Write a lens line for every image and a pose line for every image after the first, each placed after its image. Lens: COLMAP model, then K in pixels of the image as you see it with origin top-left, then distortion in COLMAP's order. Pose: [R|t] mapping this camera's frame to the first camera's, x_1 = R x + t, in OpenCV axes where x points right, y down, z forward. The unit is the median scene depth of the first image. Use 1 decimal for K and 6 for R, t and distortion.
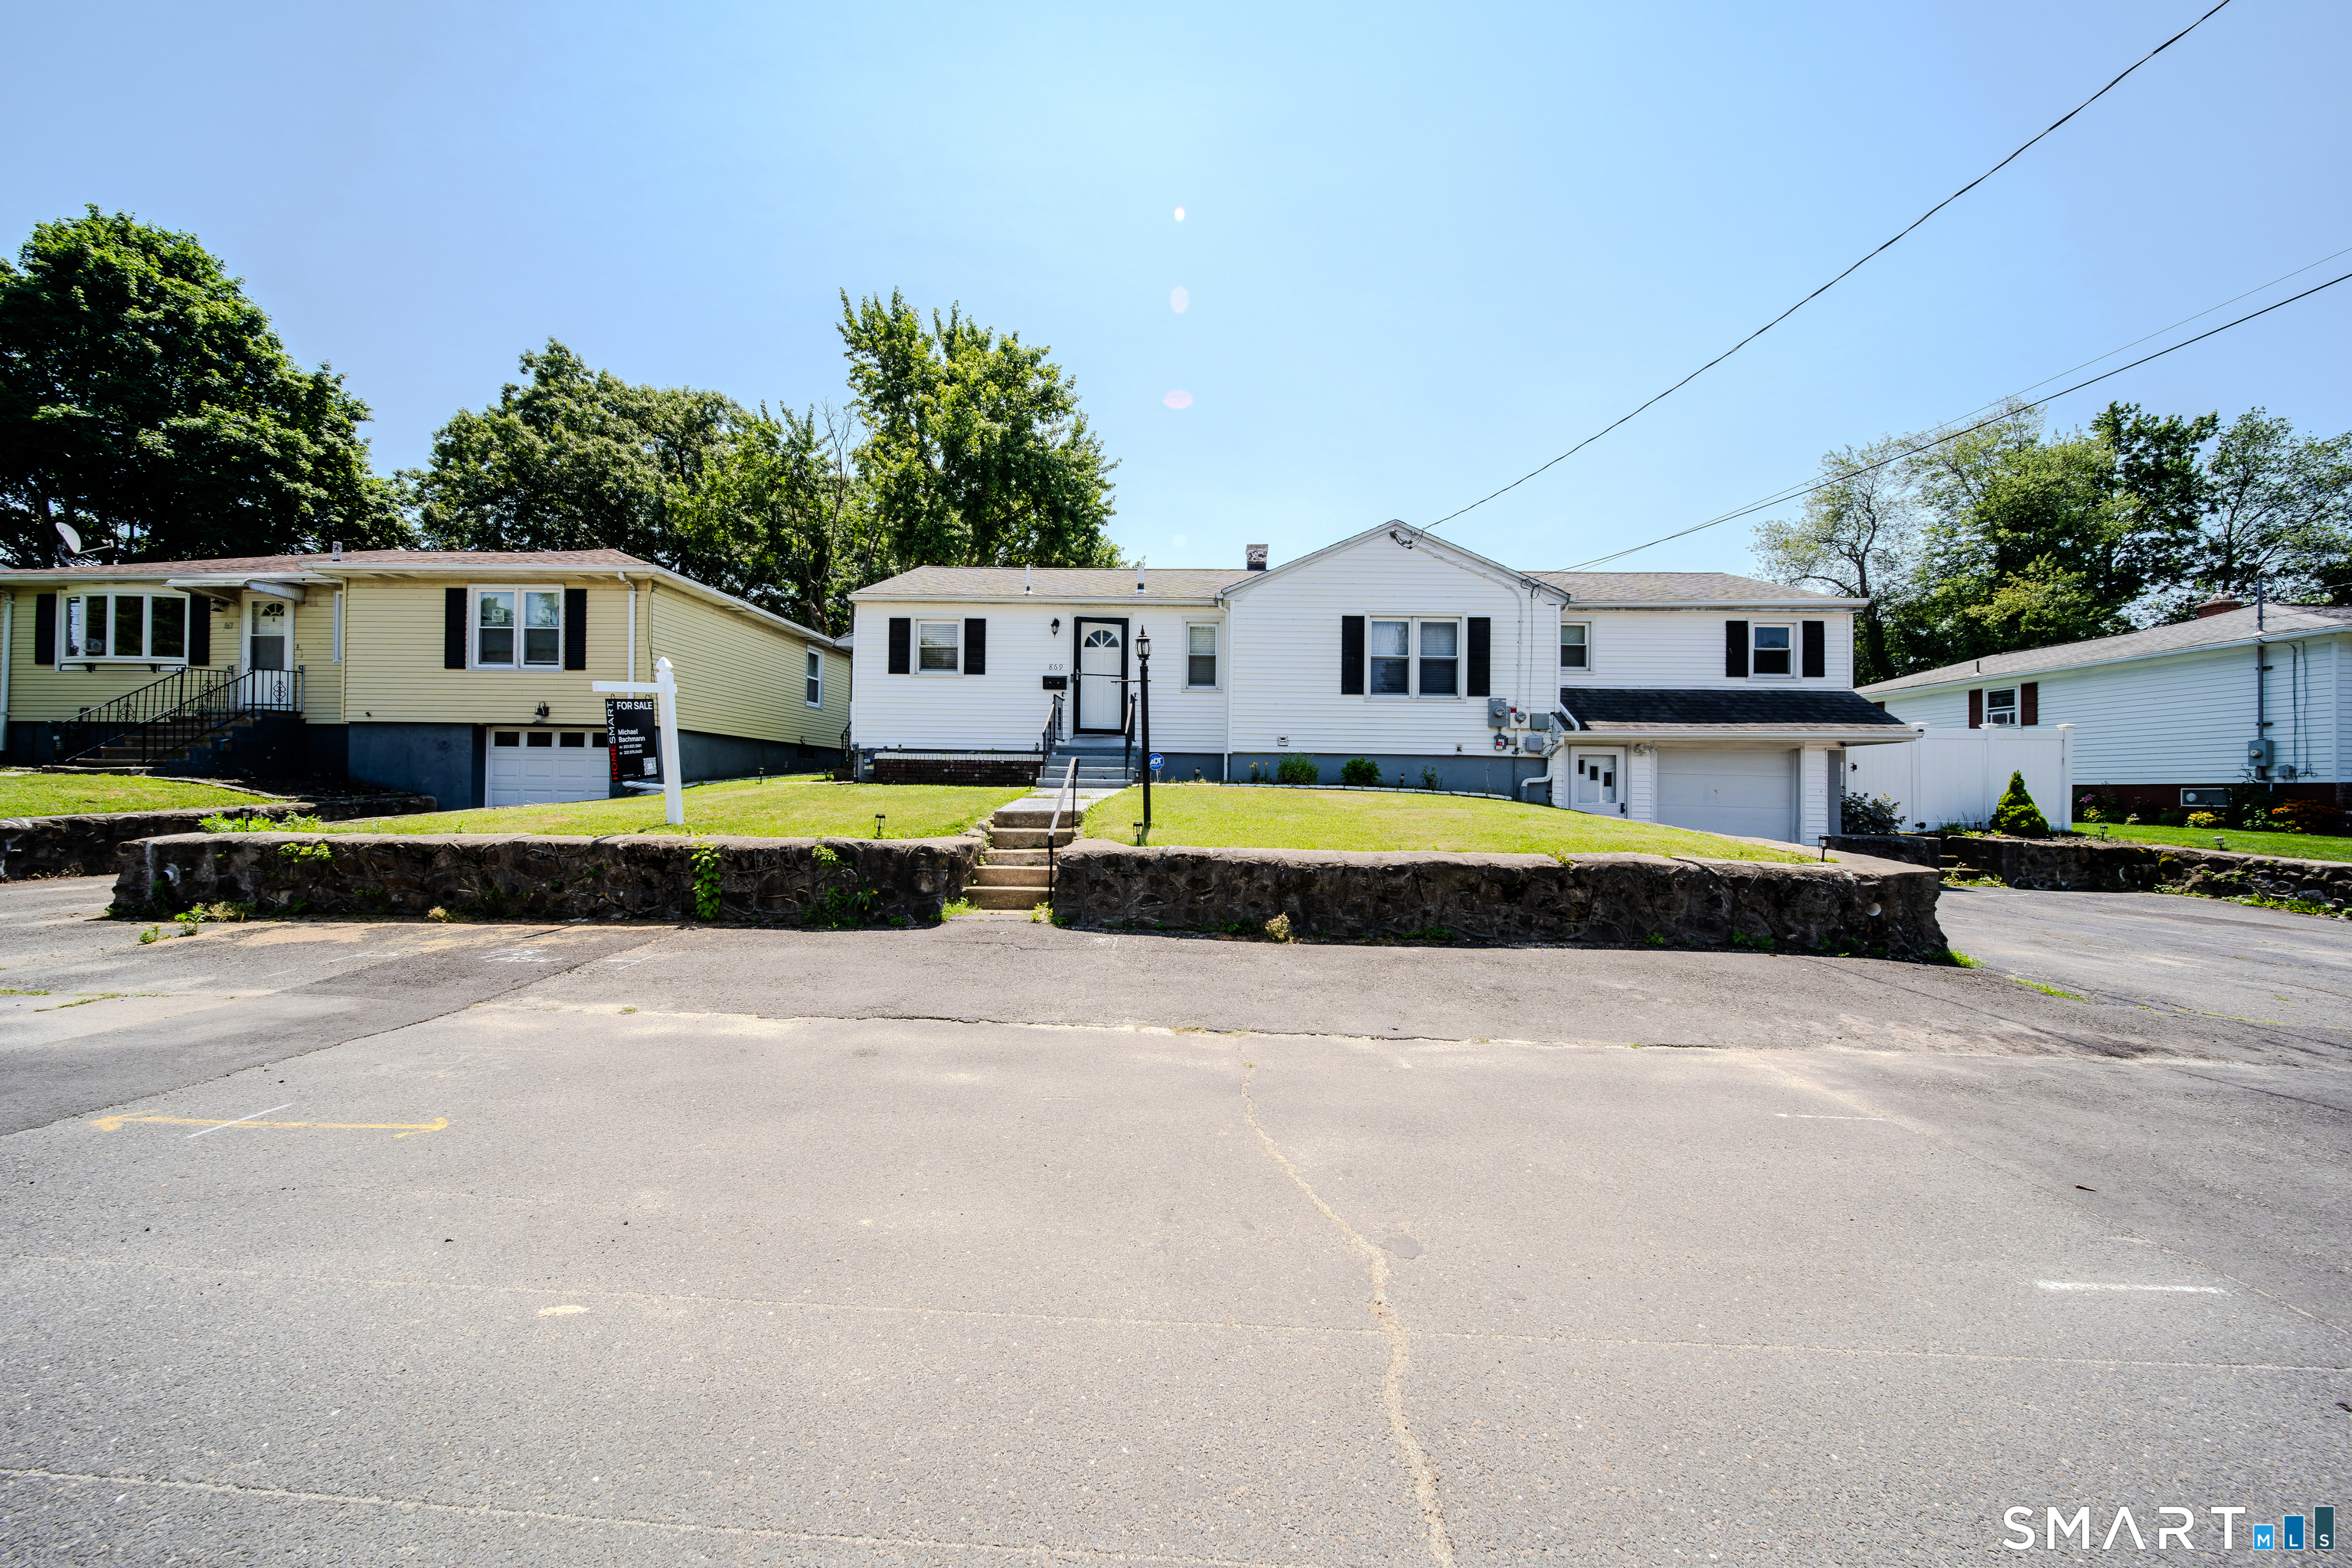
lens RADIAL K [[826.0, 0, 1176.0], [0, 826.0, 784.0], [0, 0, 1]] dist [-0.001524, -0.000368]
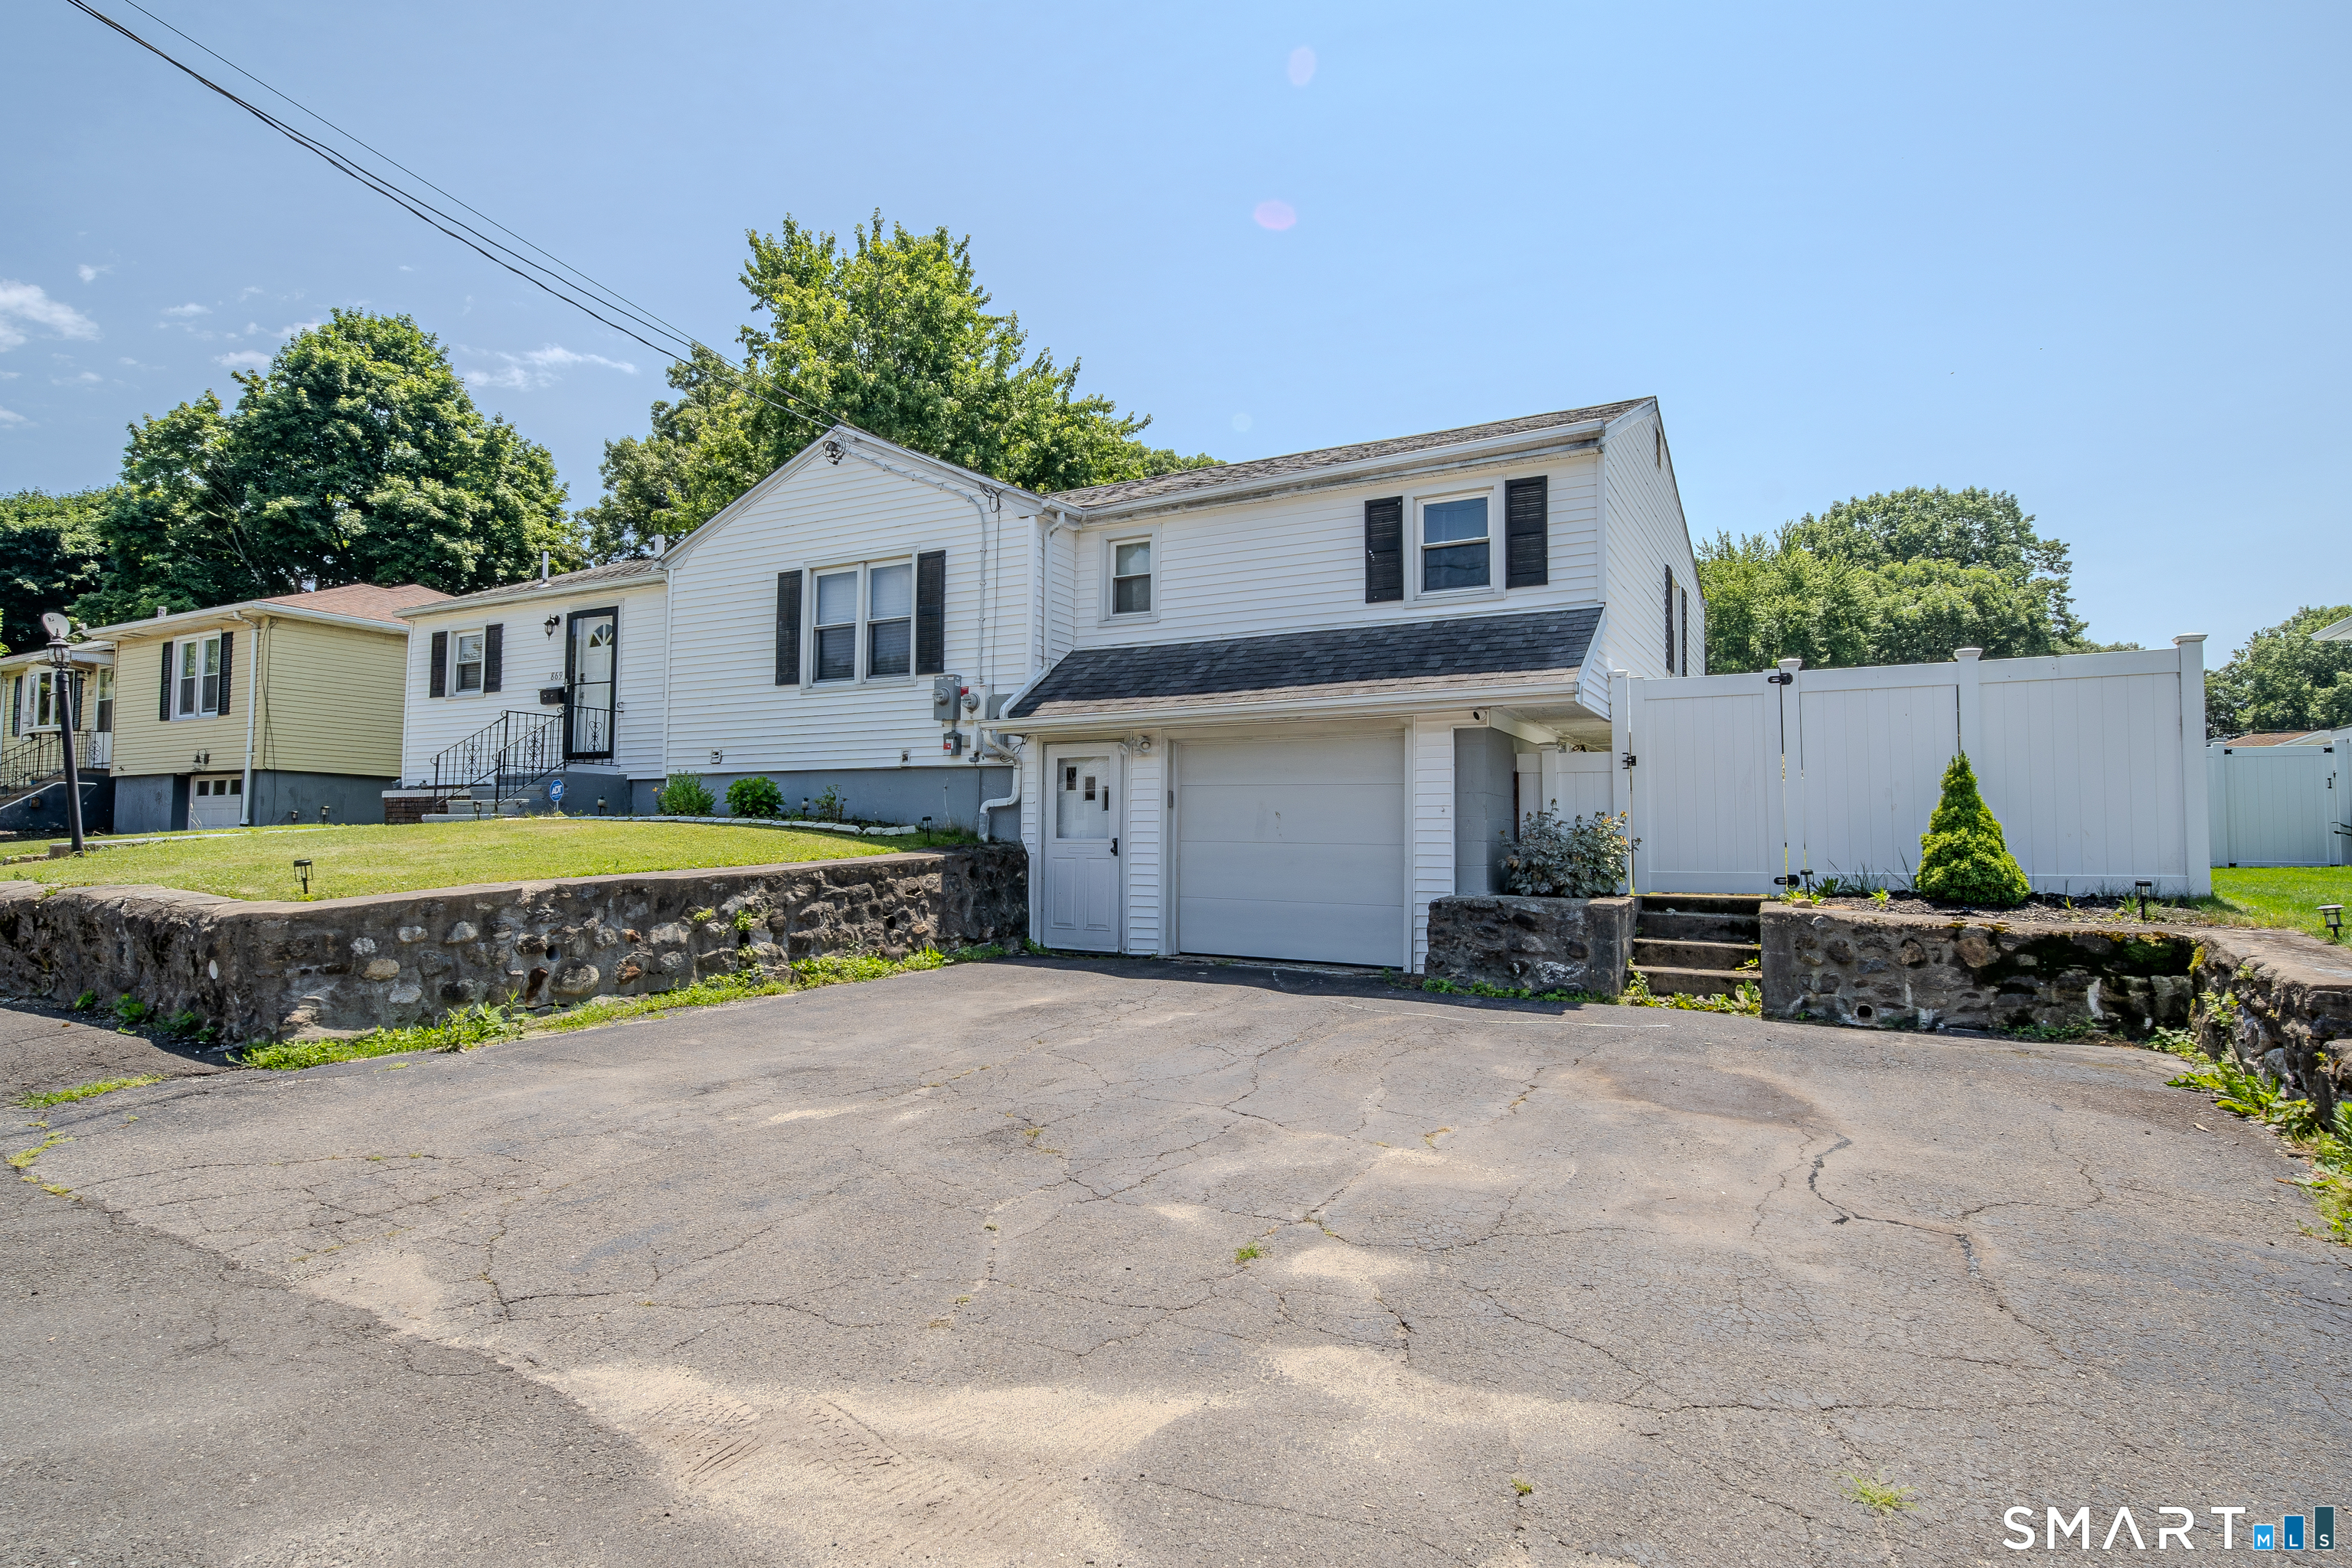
lens RADIAL K [[1257.2, 0, 1176.0], [0, 1257.2, 784.0], [0, 0, 1]] dist [0.003578, -0.000306]
pose [[0.881056, -0.032710, -0.471880, 0.948082], [0.008003, 0.998494, -0.054272, 0.031735], [0.472944, 0.044040, 0.879991, 0.225371]]
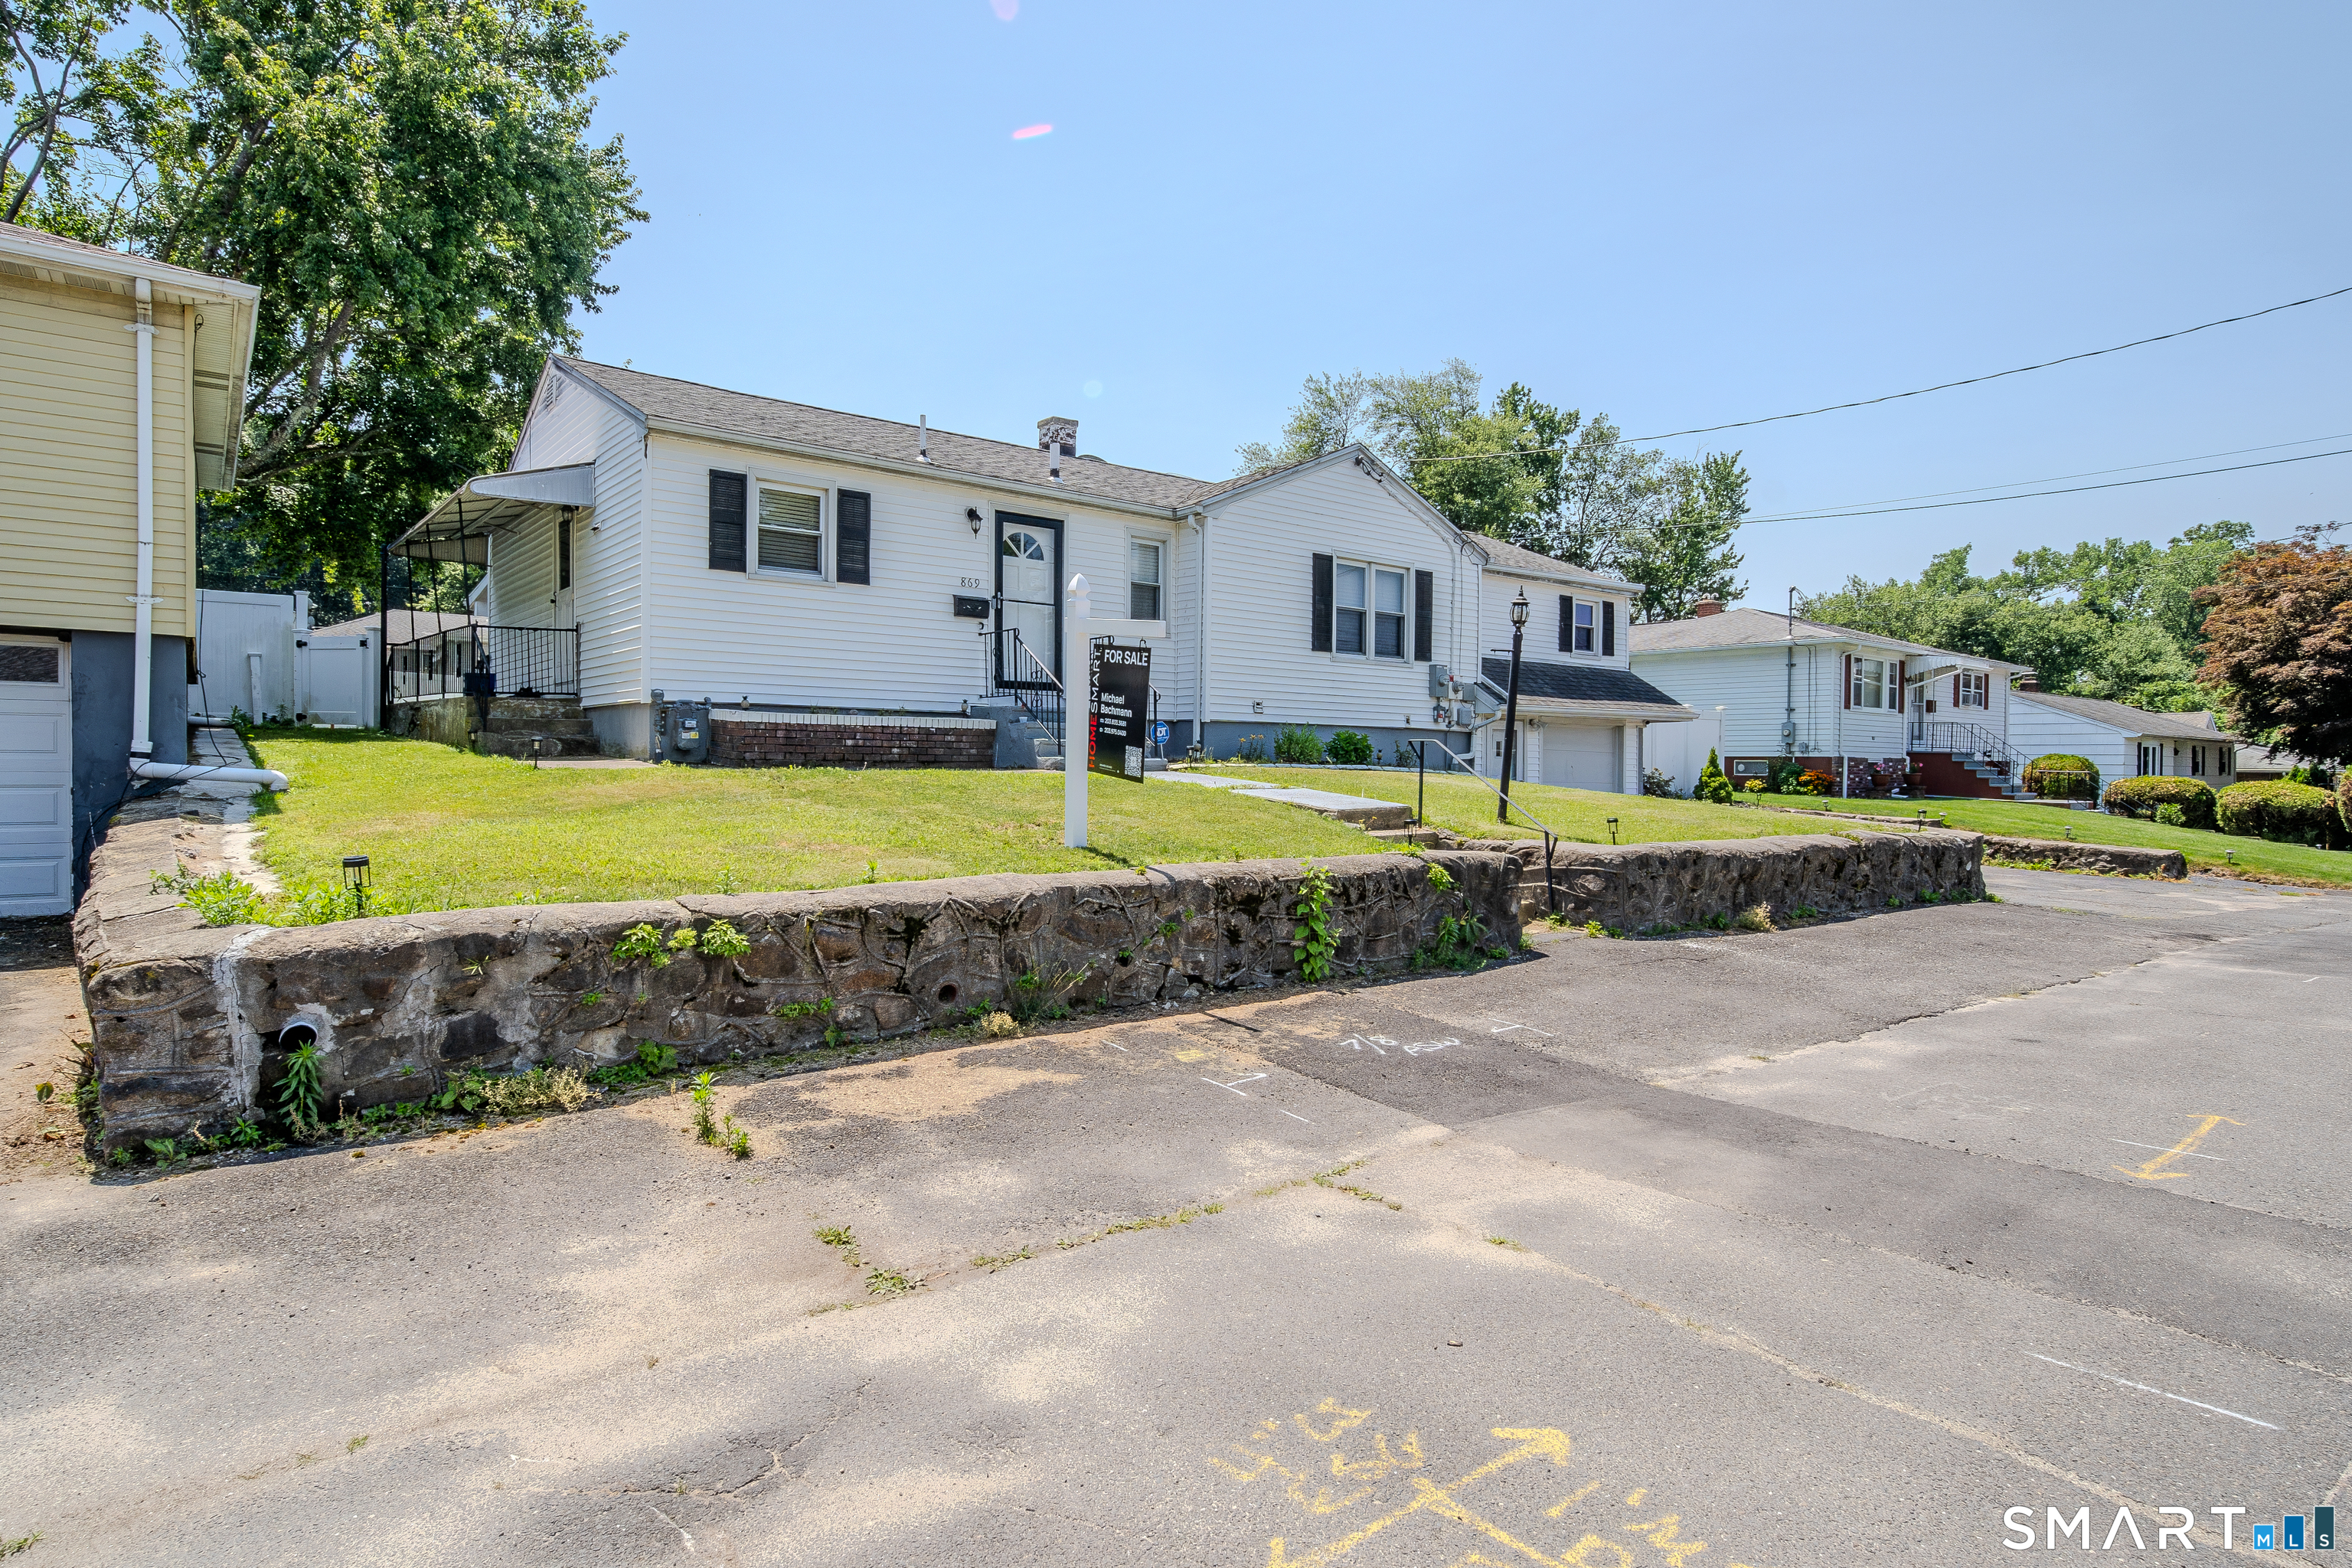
lens RADIAL K [[1257.2, 0, 1176.0], [0, 1257.2, 784.0], [0, 0, 1]] dist [0.003578, -0.000306]
pose [[0.766207, -0.016405, 0.642384, -0.662511], [-0.005405, 0.999474, 0.031971, -0.016327], [-0.642571, -0.027969, 0.765716, 0.135804]]
